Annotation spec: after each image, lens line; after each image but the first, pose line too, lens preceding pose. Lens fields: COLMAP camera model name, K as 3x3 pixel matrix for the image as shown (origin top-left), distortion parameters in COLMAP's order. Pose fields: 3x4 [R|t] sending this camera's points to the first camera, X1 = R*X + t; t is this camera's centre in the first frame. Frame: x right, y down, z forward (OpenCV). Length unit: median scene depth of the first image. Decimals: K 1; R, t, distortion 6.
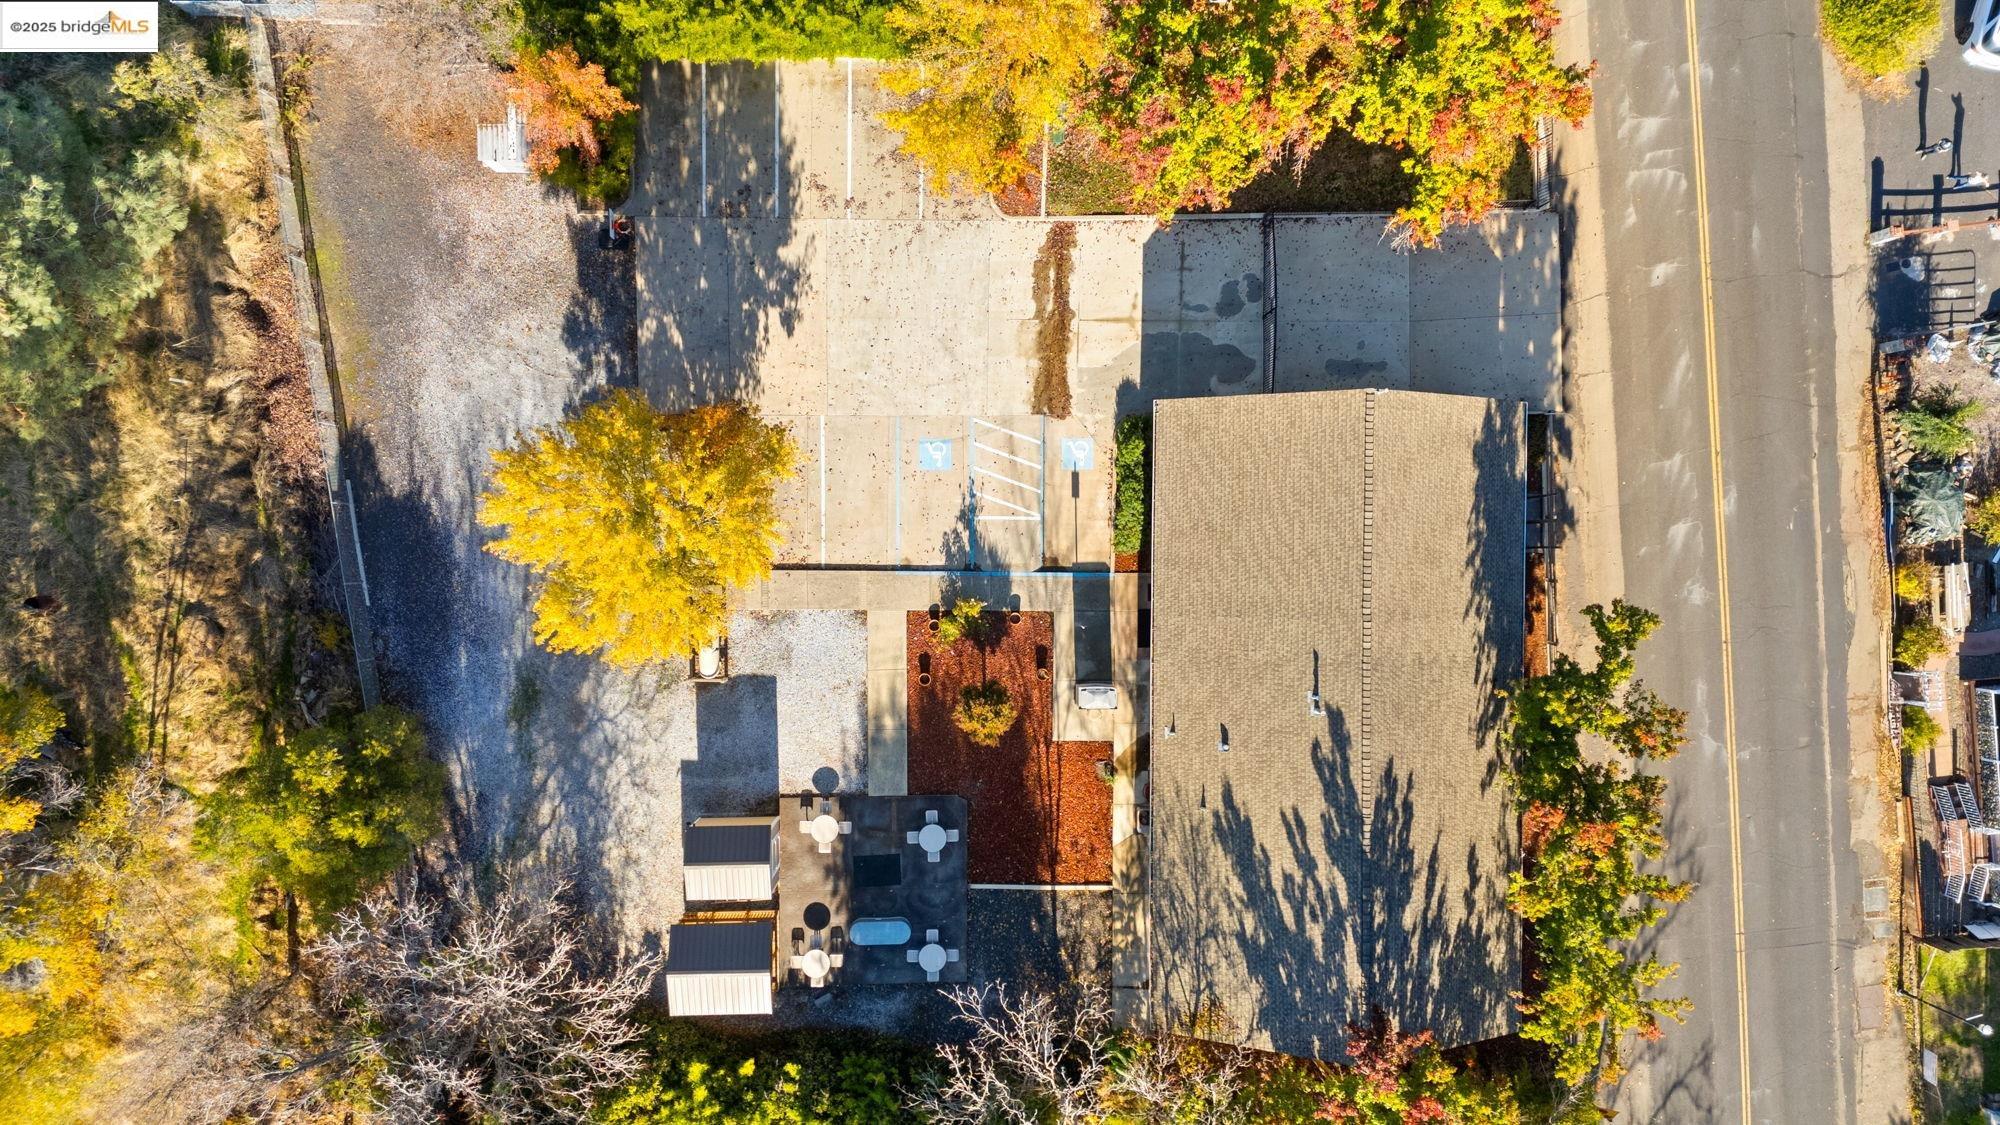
lens RADIAL K [[1514.3, 0, 1000.0], [0, 1514.3, 562.5], [0, 0, 1]] dist [0.110157, -0.118499]
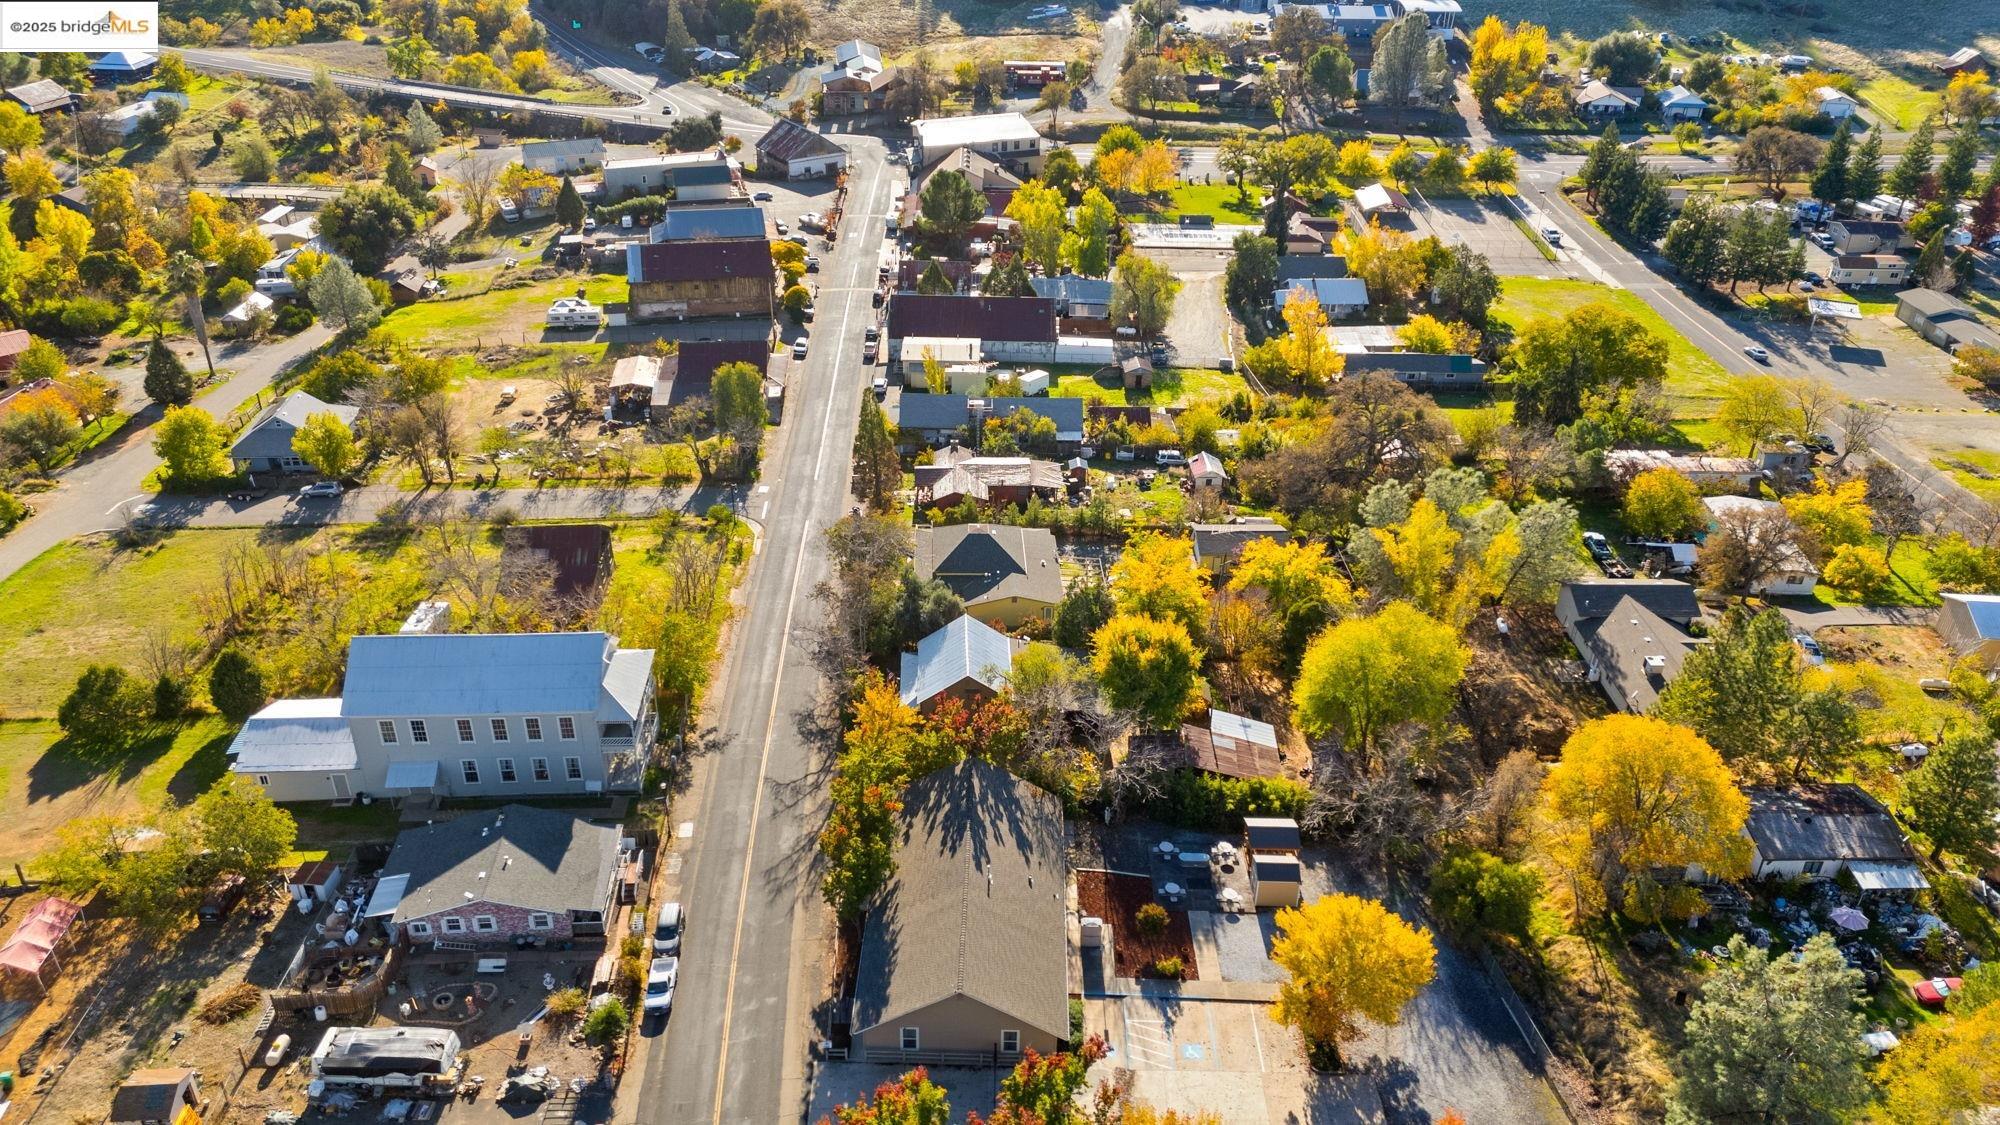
lens RADIAL K [[1514.3, 0, 1000.0], [0, 1514.3, 562.5], [0, 0, 1]] dist [0.110157, -0.118499]
pose [[-0.998642, -0.048006, -0.020262, 0.227500], [0.007282, -0.513610, 0.857993, -1.238620], [-0.051596, 0.856680, 0.513262, -0.311985]]
